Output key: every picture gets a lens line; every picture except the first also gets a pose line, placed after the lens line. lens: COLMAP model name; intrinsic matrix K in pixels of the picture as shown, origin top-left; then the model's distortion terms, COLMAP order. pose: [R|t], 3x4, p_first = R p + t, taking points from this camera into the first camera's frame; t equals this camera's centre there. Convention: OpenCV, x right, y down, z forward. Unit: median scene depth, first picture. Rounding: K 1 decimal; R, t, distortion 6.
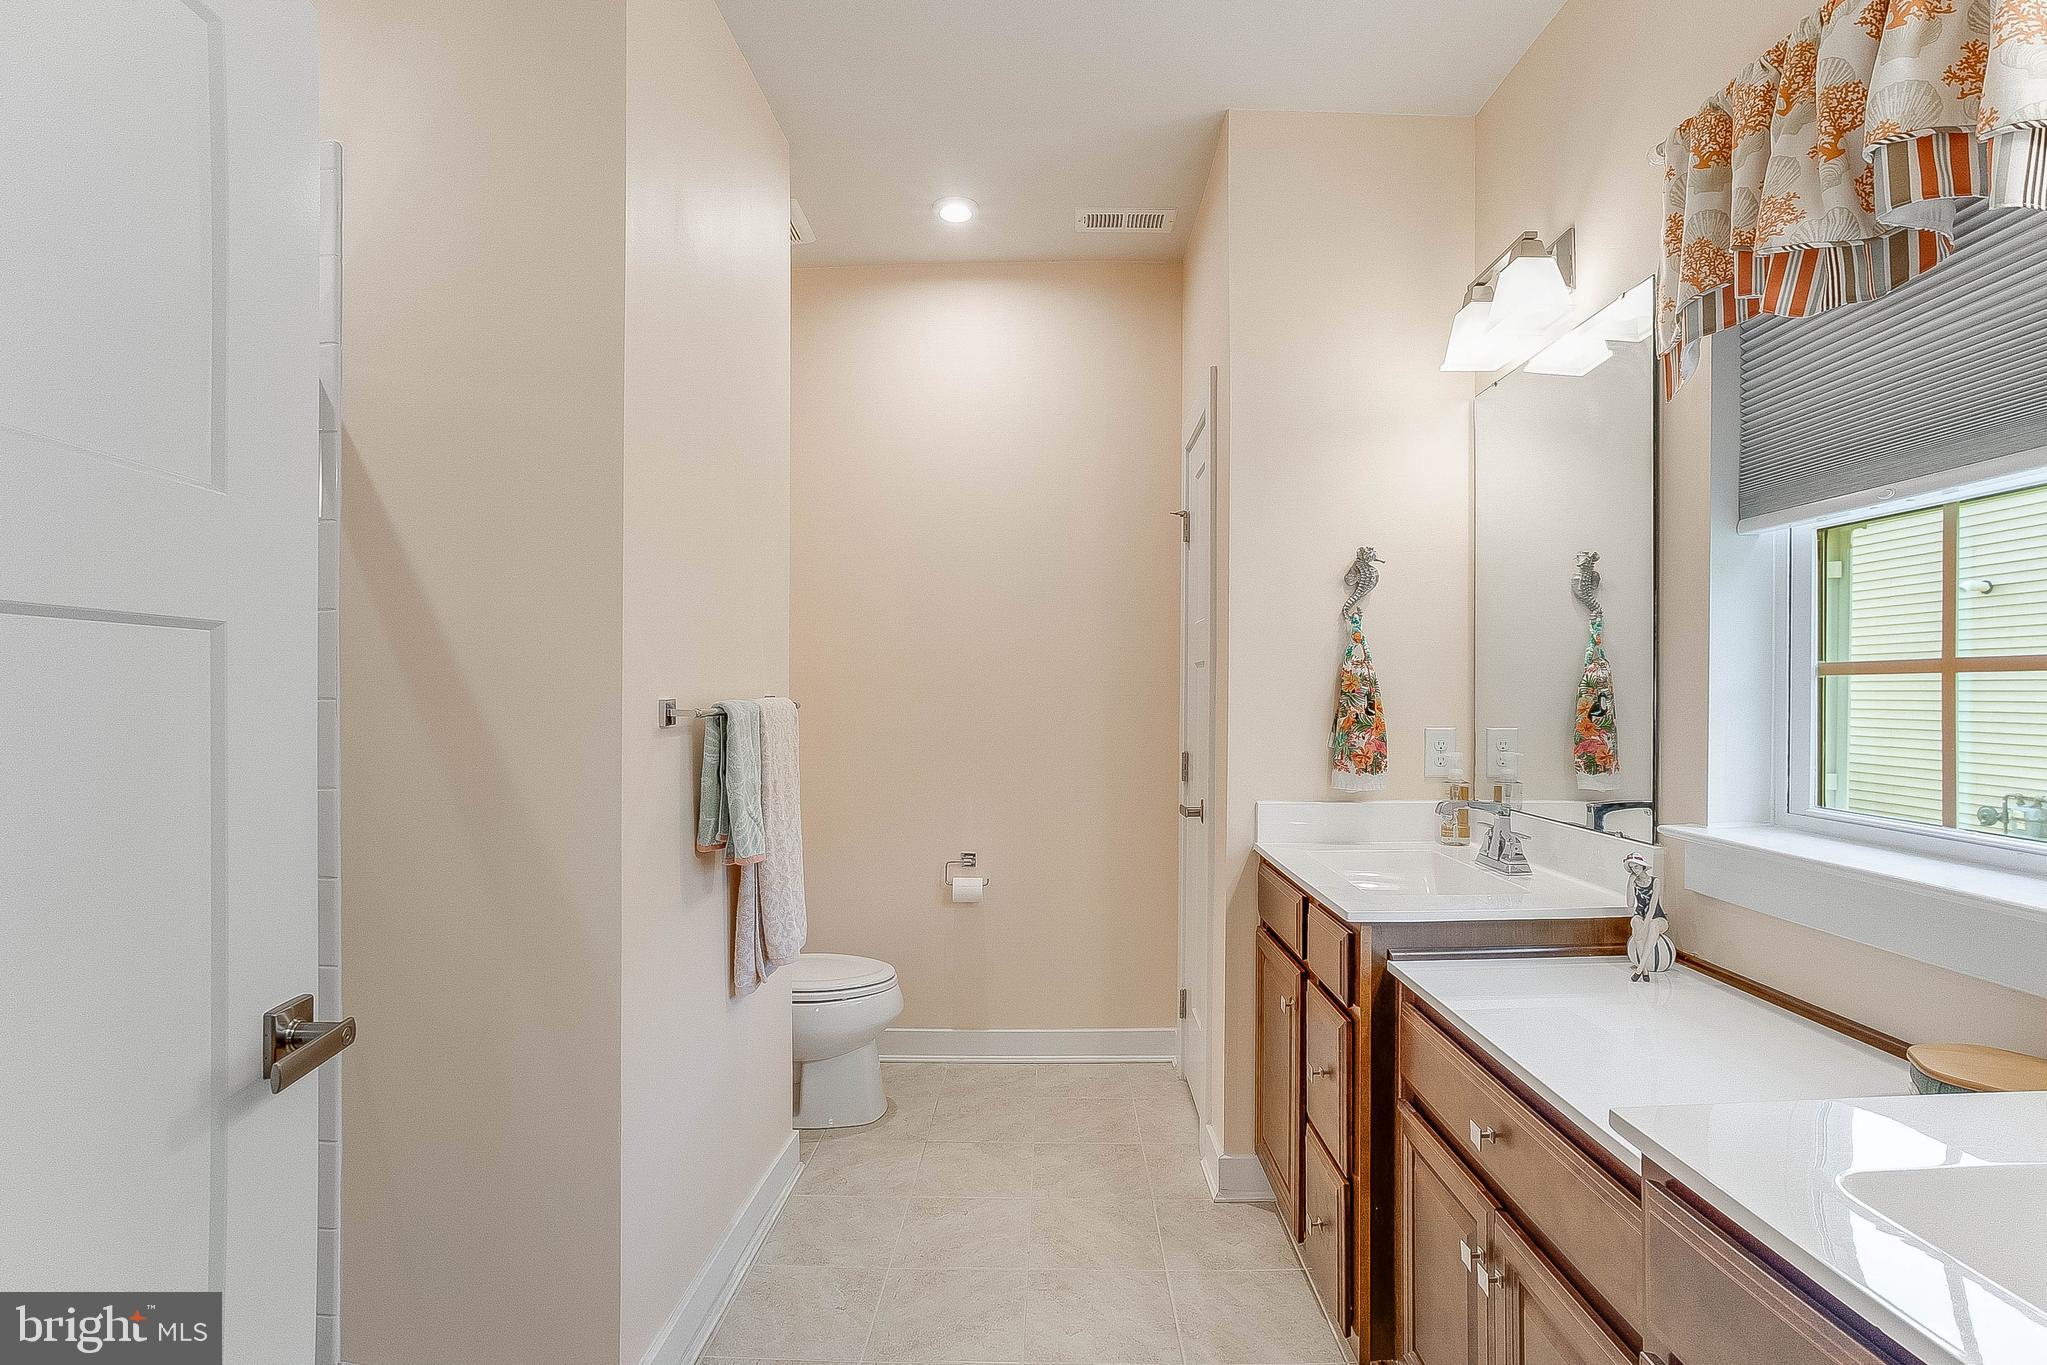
lens RADIAL K [[911.7, 0, 1035.5], [0, 911.7, 703.3], [0, 0, 1]] dist [-0.072755, 0.000075]
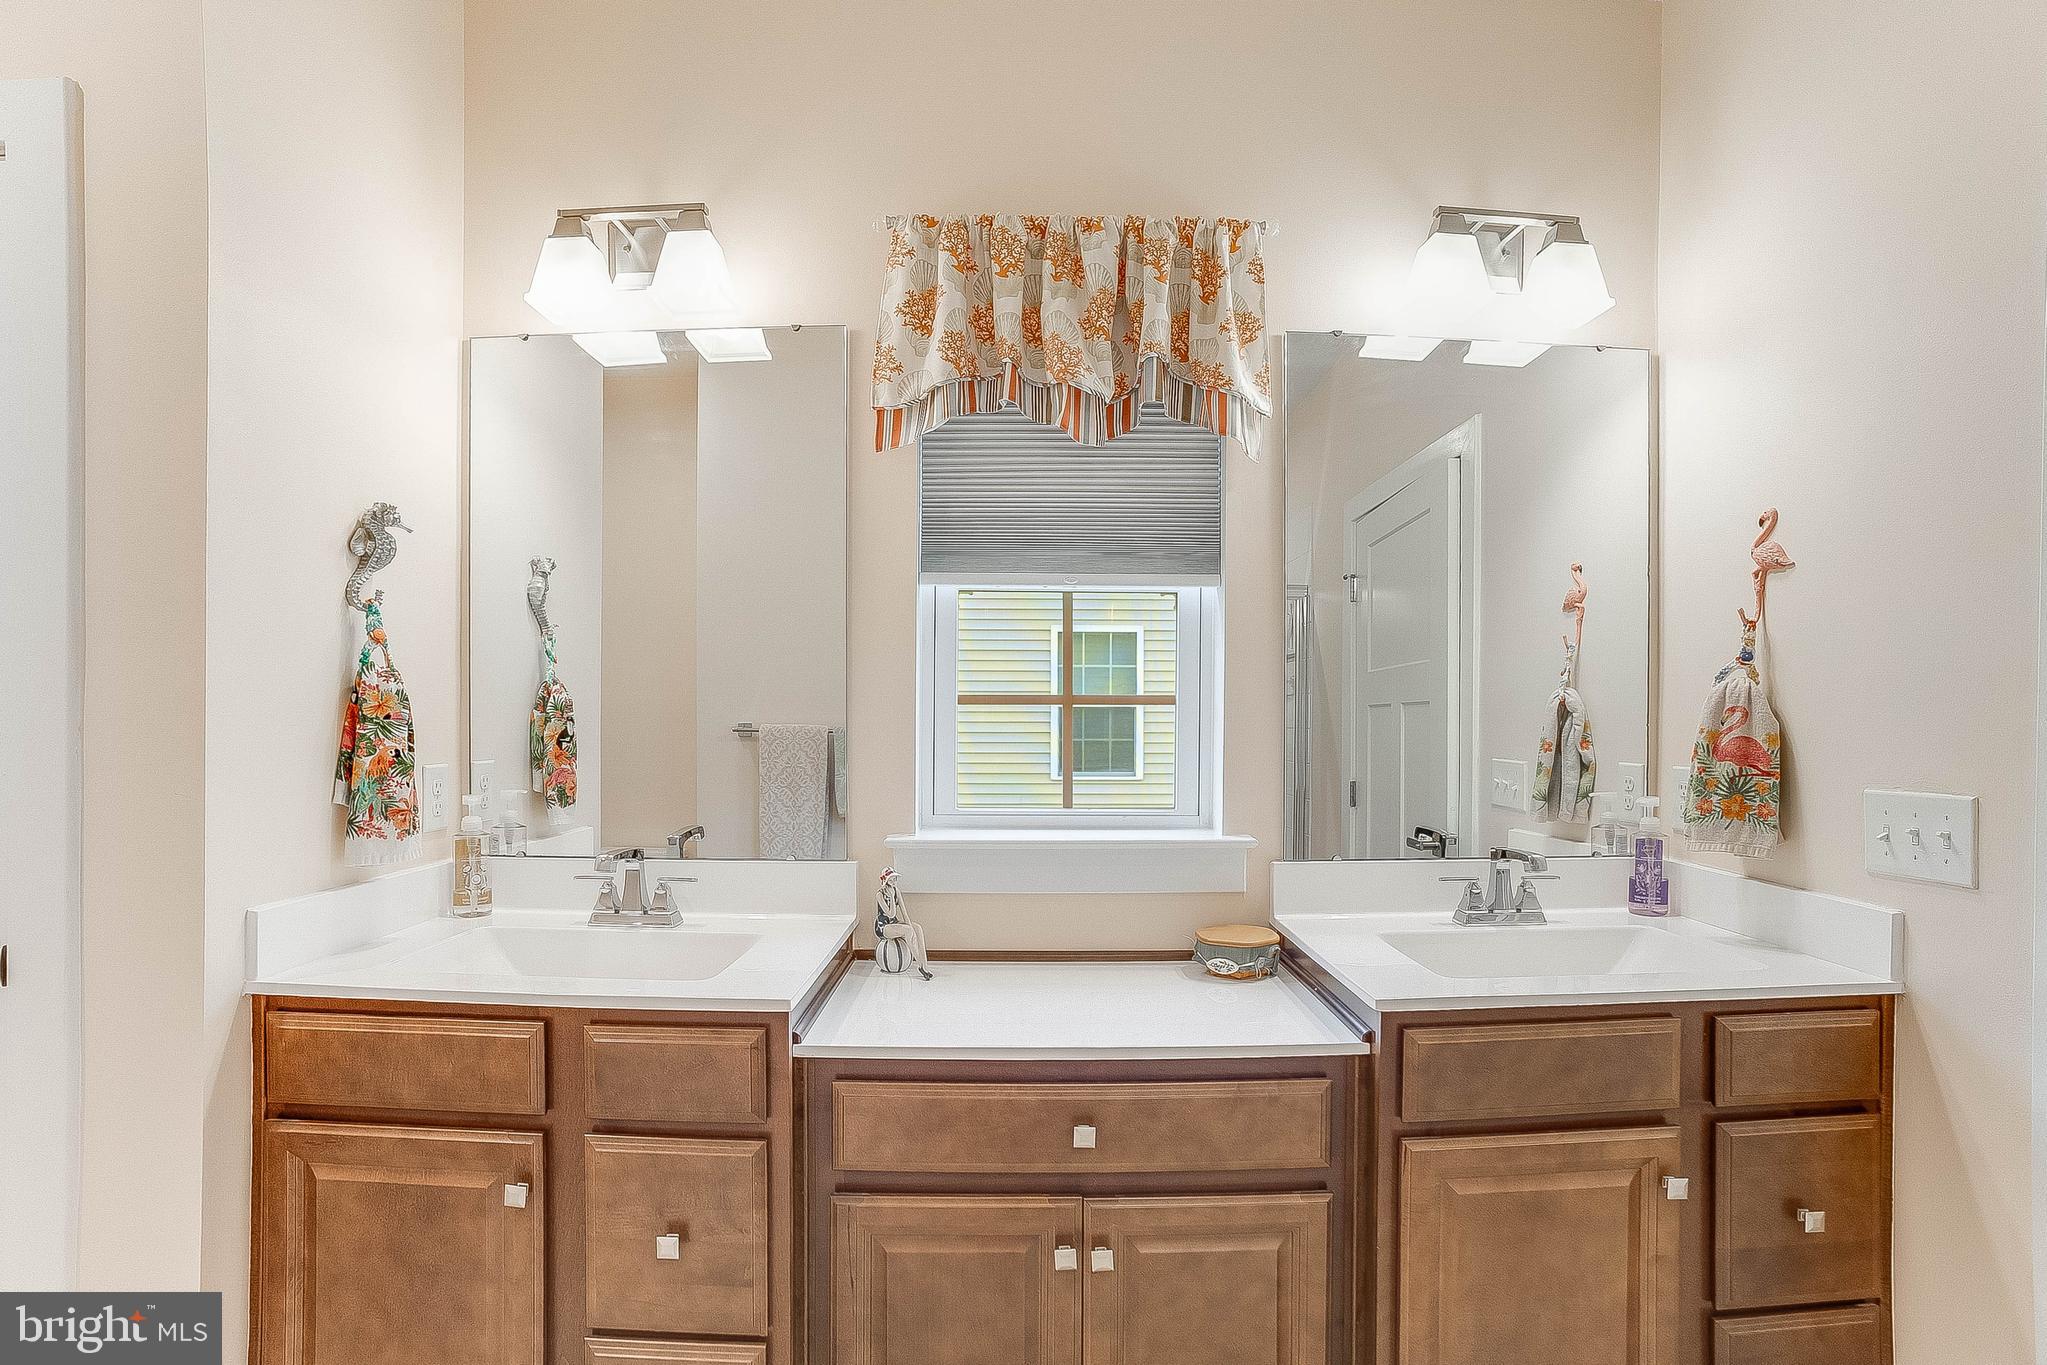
lens RADIAL K [[911.7, 0, 1035.5], [0, 911.7, 703.3], [0, 0, 1]] dist [-0.072755, 0.000075]
pose [[-0.008070, 0.014872, 0.999857, -0.295690], [0.006591, 0.999868, -0.014819, -0.010110], [-0.999946, 0.006470, -0.008167, 0.518637]]
